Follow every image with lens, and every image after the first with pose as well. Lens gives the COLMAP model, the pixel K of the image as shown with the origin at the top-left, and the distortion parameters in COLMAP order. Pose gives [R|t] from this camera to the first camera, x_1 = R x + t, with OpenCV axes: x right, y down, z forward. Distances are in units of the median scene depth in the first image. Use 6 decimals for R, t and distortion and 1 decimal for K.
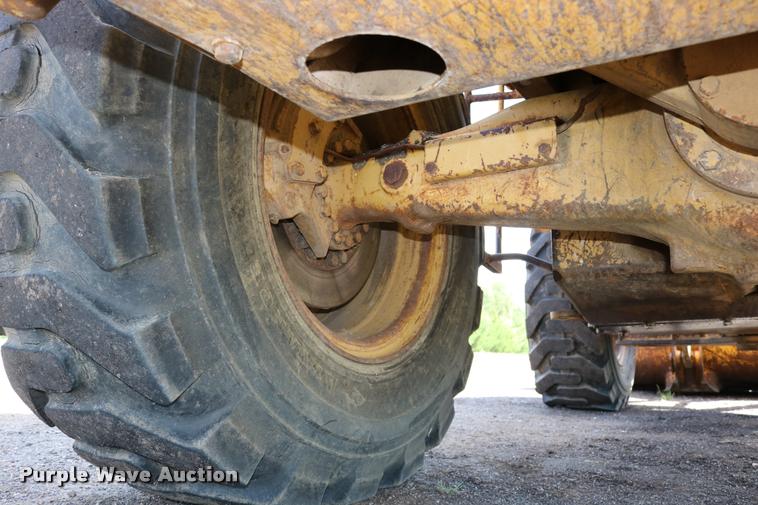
lens RADIAL K [[626.1, 0, 379.0], [0, 626.1, 252.5], [0, 0, 1]] dist [-0.166773, 0.137829]
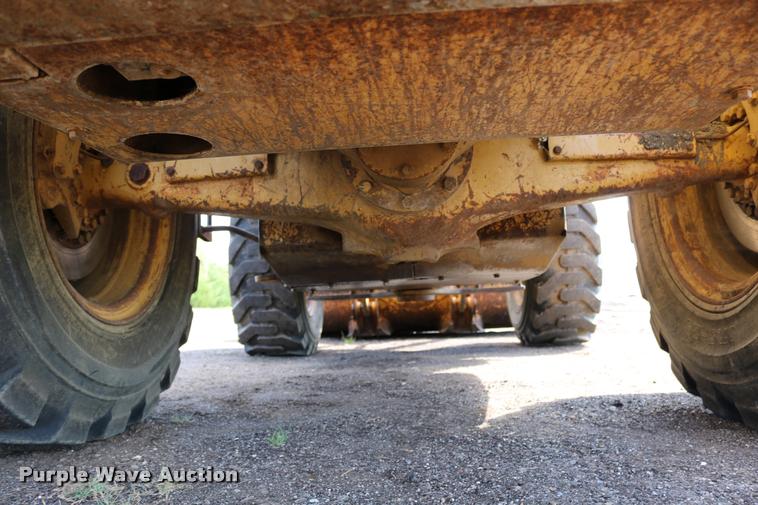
lens RADIAL K [[626.1, 0, 379.0], [0, 626.1, 252.5], [0, 0, 1]] dist [-0.166773, 0.137829]
pose [[0.885903, -0.011131, 0.463737, -0.097452], [-0.023065, 0.997418, 0.068004, -0.050751], [-0.463297, -0.070941, 0.883359, -0.257049]]
